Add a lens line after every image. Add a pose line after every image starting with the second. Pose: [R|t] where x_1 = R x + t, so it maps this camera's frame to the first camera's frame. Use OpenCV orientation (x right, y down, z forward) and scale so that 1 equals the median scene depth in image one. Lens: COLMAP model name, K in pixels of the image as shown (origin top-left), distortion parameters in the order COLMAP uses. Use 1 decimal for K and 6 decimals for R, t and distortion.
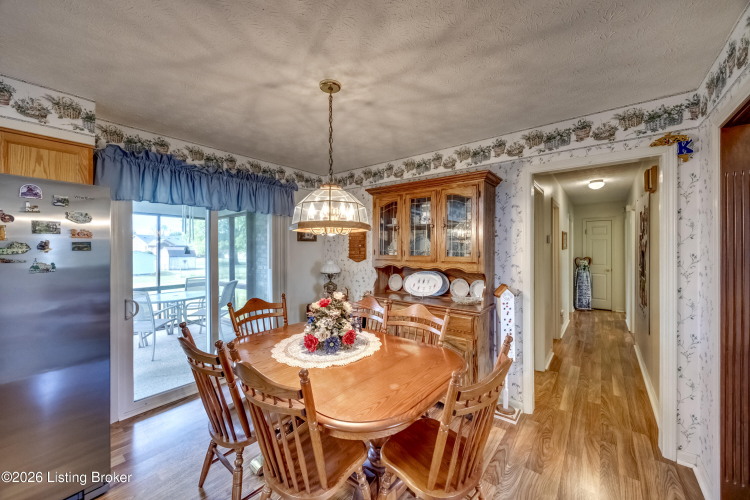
lens RADIAL K [[286.9, 0, 379.3], [0, 286.9, 248.0], [0, 0, 1]] dist [-0.002111, -0.000009]
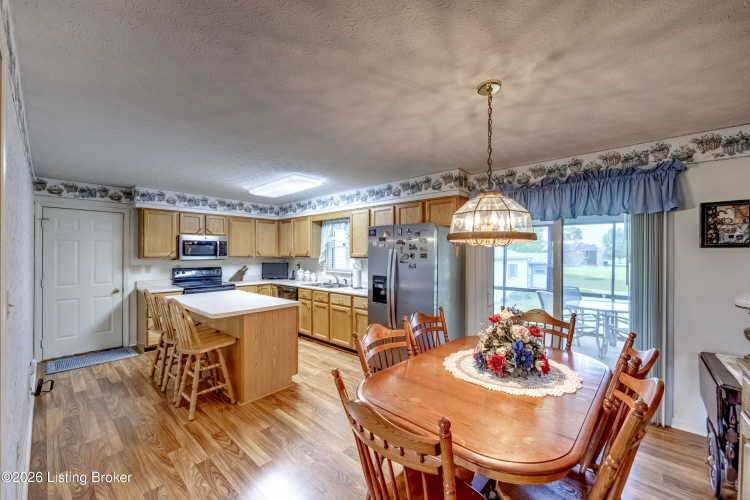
lens RADIAL K [[300.3, 0, 380.5], [0, 300.3, 251.4], [0, 0, 1]] dist [-0.001378, -0.000029]
pose [[-0.053829, -0.004920, -0.998538, 0.851328], [-0.004278, 0.999980, -0.004696, -0.021041], [0.998541, 0.004019, -0.053849, 0.718566]]
